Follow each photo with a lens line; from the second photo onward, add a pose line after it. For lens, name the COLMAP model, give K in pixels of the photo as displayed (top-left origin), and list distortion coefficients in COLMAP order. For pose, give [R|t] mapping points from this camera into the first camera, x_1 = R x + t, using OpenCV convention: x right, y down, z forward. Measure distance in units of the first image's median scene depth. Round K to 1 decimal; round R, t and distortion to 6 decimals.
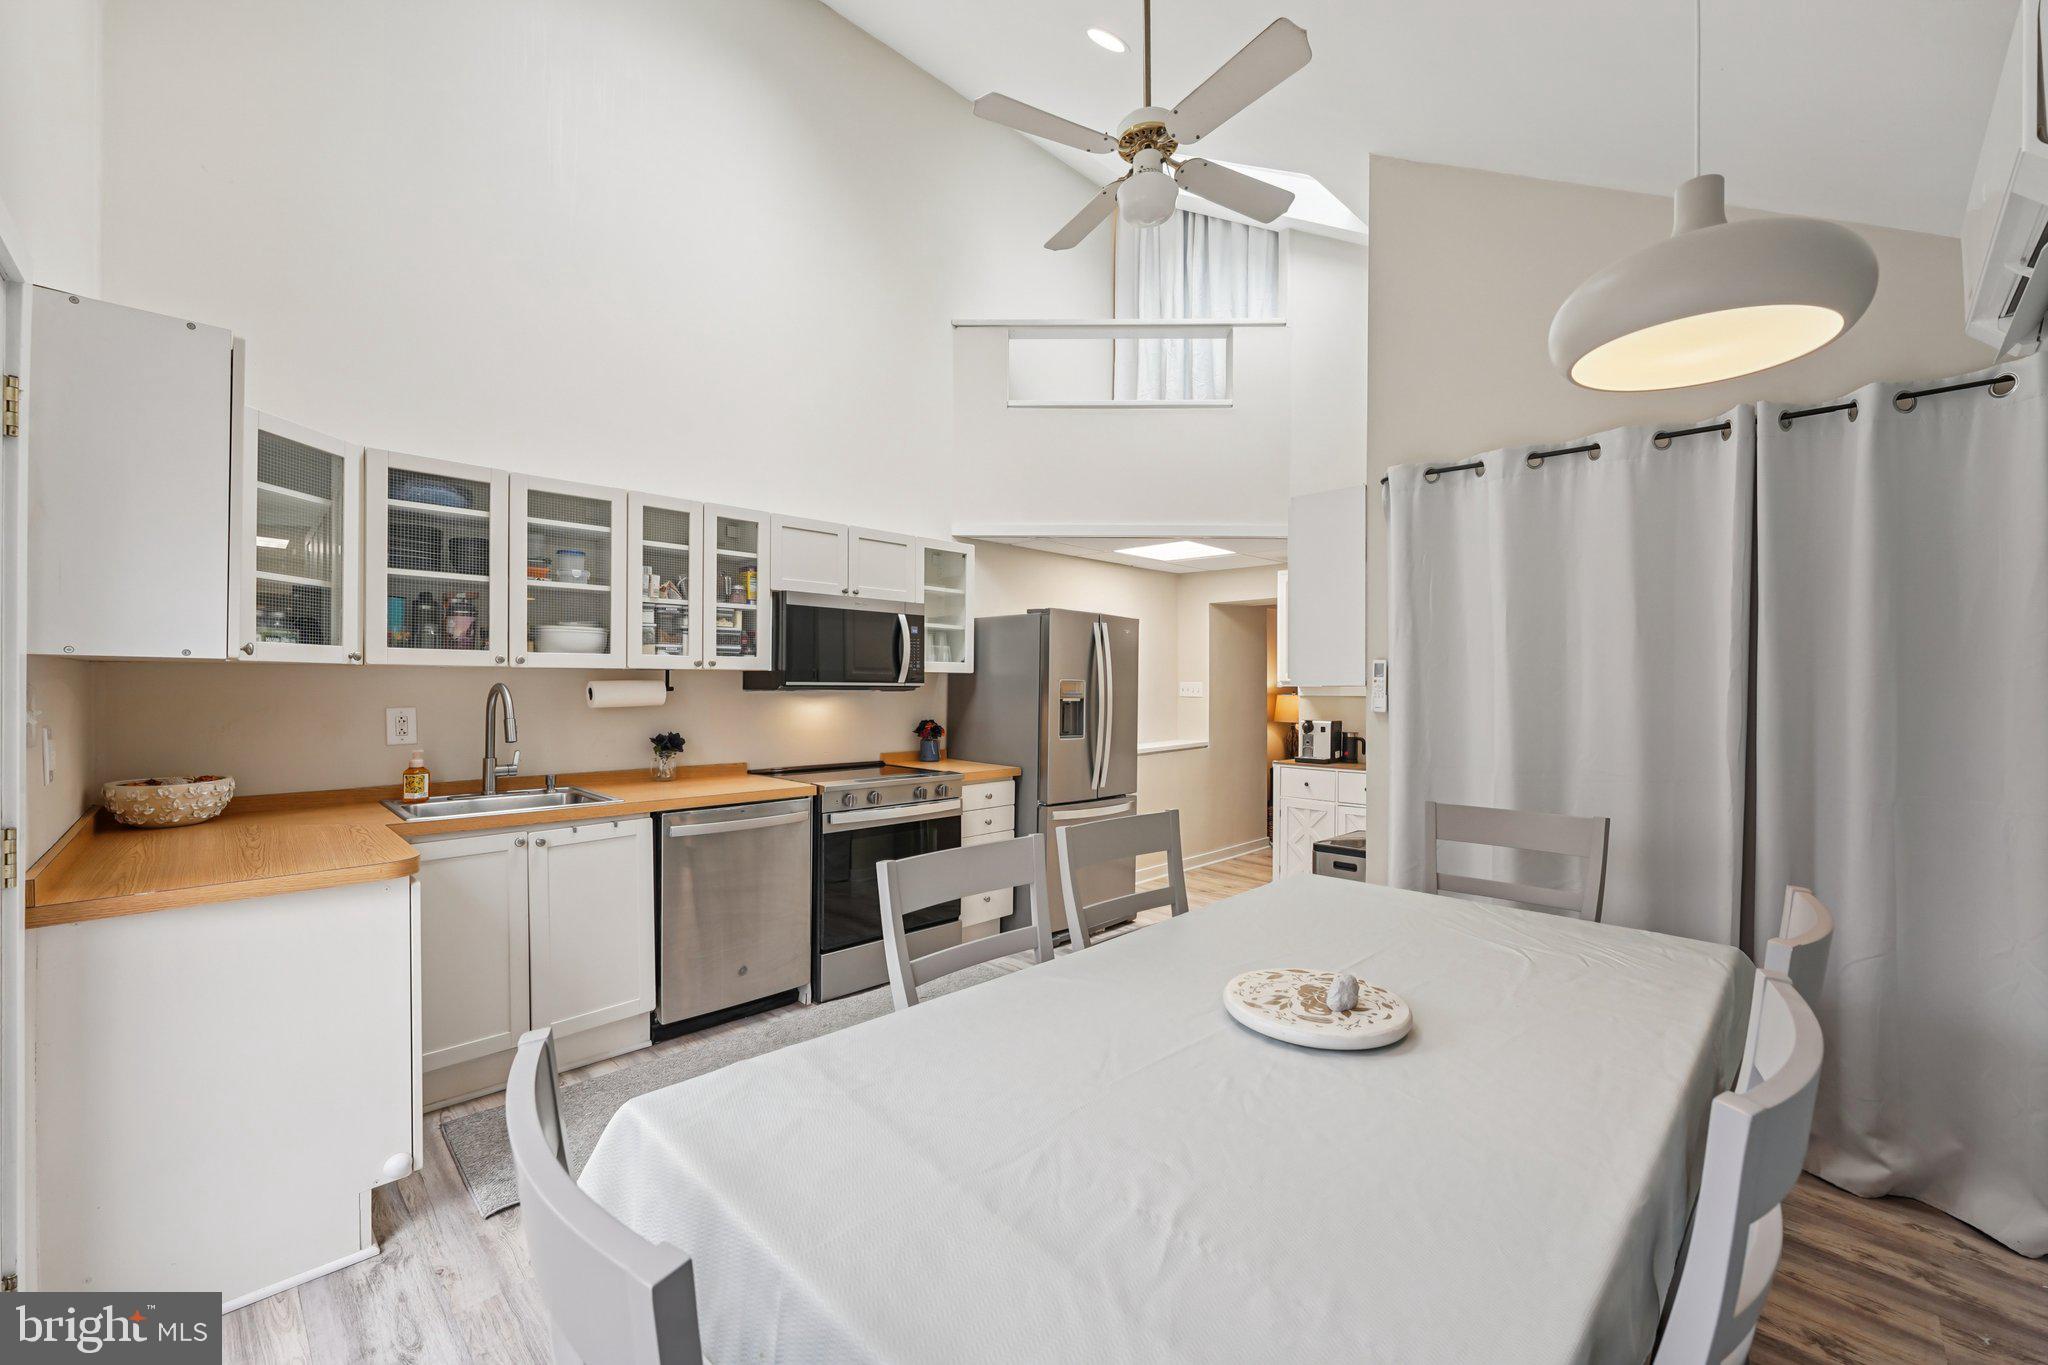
lens RADIAL K [[824.4, 0, 1011.5], [0, 824.4, 688.9], [0, 0, 1]] dist [-0.002378, -0.000558]
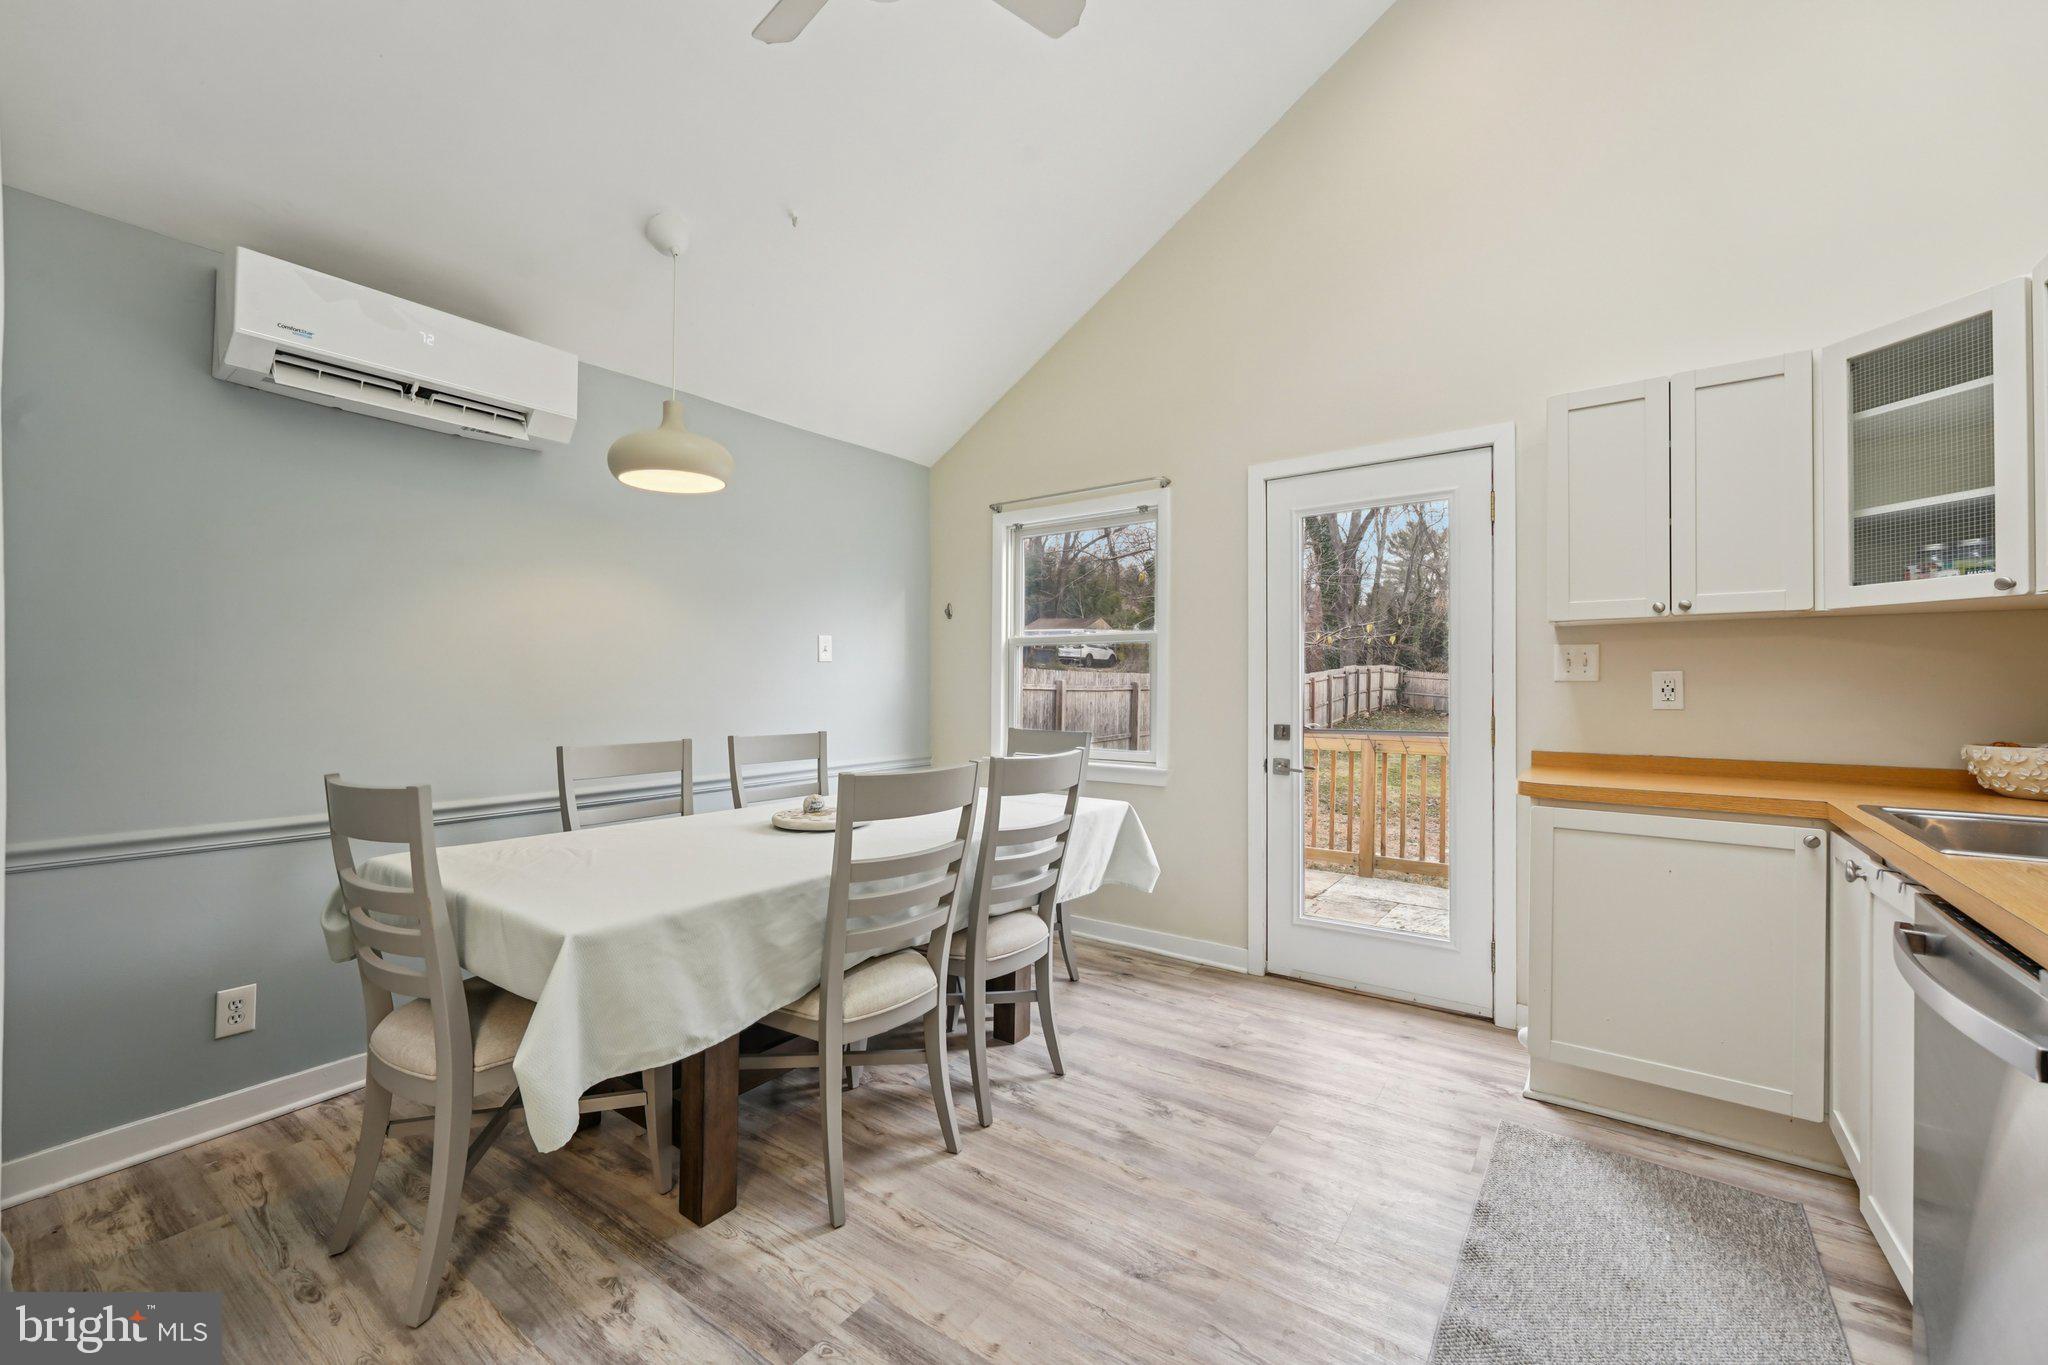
lens RADIAL K [[824.4, 0, 1023.7], [0, 824.4, 683.3], [0, 0, 1]] dist [-0.002378, -0.000558]
pose [[-0.986021, -0.003582, -0.166584, 0.106864], [-0.004666, 0.999970, 0.006112, 0.035269], [0.166557, 0.006804, -0.986008, 1.245676]]
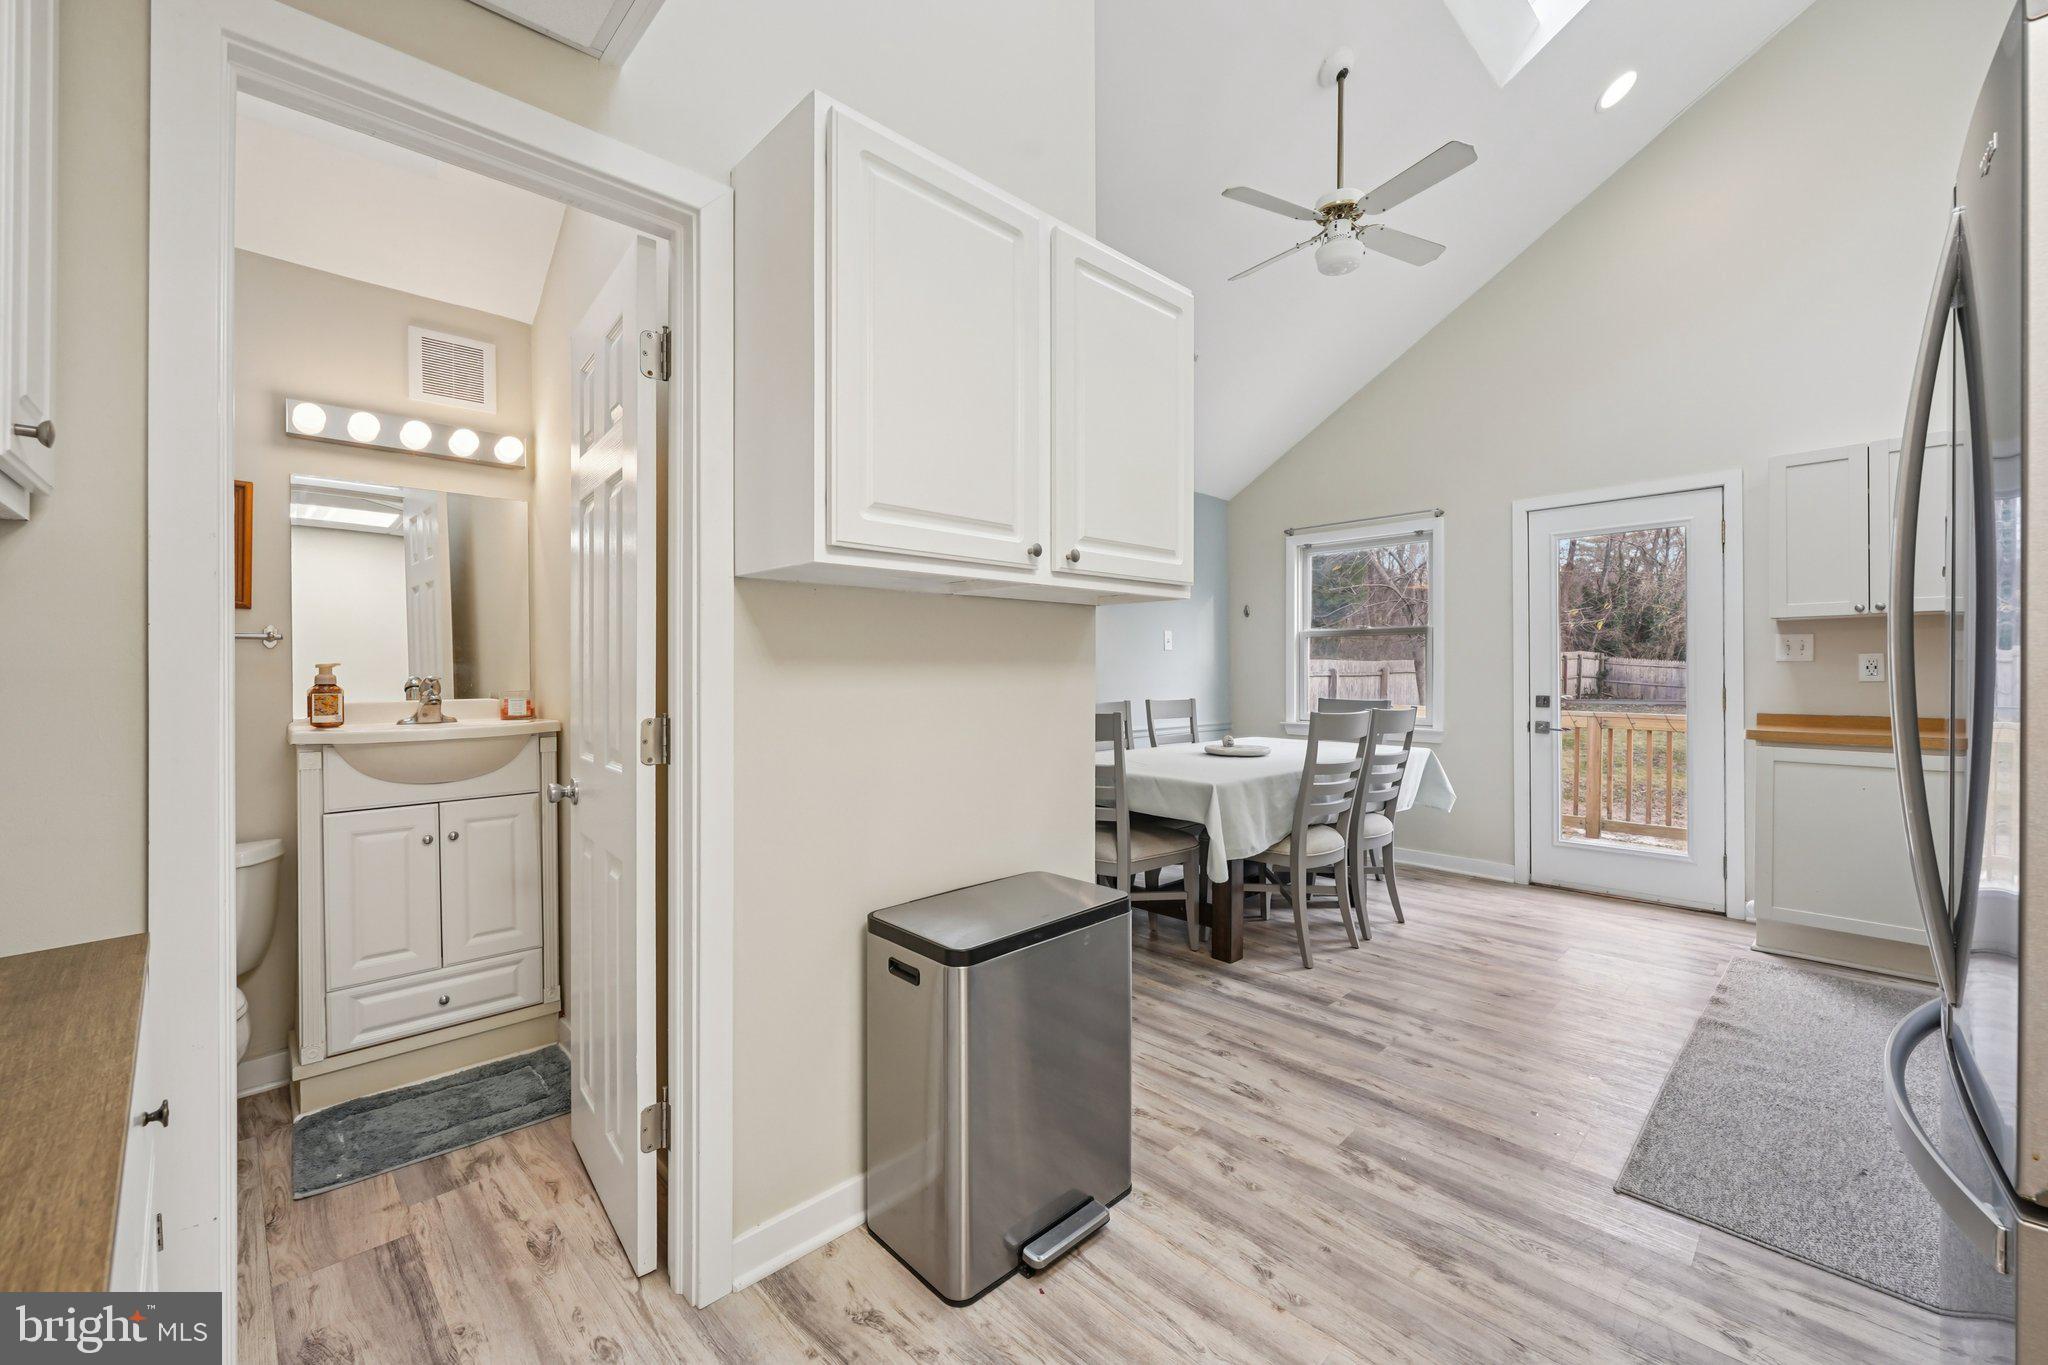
lens RADIAL K [[824.4, 0, 1018.0], [0, 824.4, 670.0], [0, 0, 1]] dist [-0.002378, -0.000558]
pose [[-0.999881, -0.002592, 0.015231, 0.468011], [-0.002529, 0.999988, 0.004111, 0.045685], [-0.015241, 0.004072, -0.999876, 1.665345]]
